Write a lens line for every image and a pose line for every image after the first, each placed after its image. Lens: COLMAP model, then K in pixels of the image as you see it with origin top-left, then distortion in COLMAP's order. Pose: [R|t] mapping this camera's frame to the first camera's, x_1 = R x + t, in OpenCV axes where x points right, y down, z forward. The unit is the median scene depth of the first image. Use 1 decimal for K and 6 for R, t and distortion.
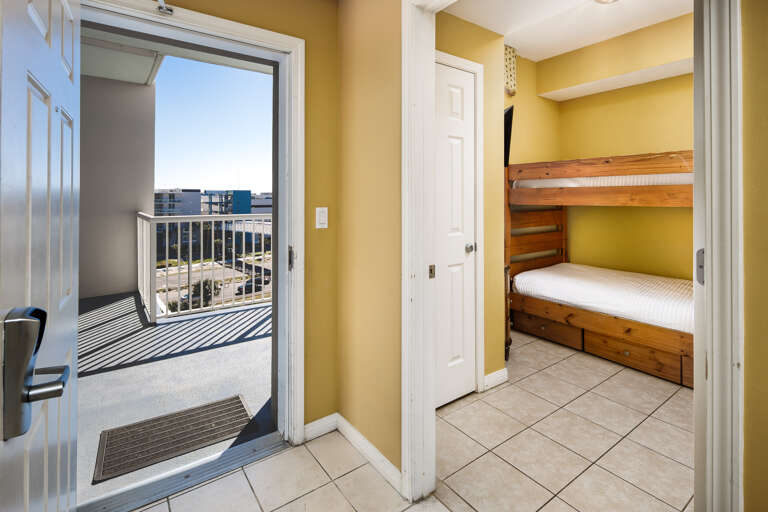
lens RADIAL K [[360.4, 0, 381.9], [0, 360.4, 195.2], [0, 0, 1]] dist [0.001178, 0.000265]
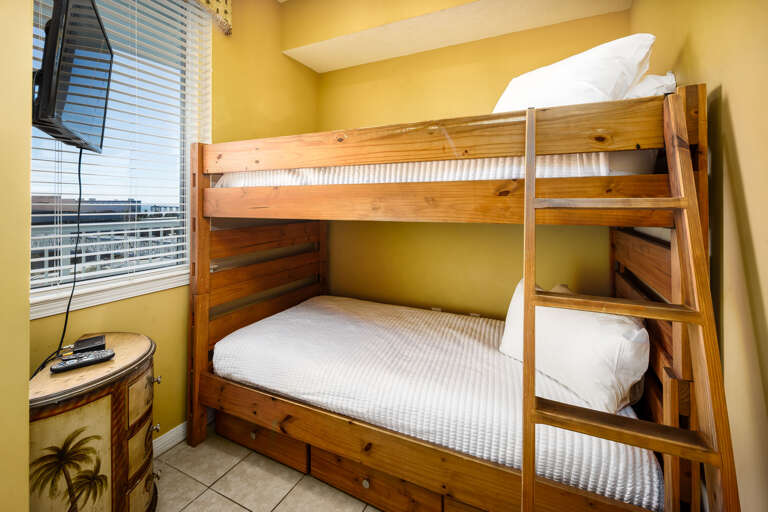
lens RADIAL K [[360.4, 0, 381.9], [0, 360.4, 195.2], [0, 0, 1]] dist [0.001178, 0.000265]
pose [[0.875736, 0.013518, 0.482601, 0.380932], [-0.007048, 0.999859, -0.015218, 0.000068], [-0.482739, 0.009925, 0.875708, 0.446052]]
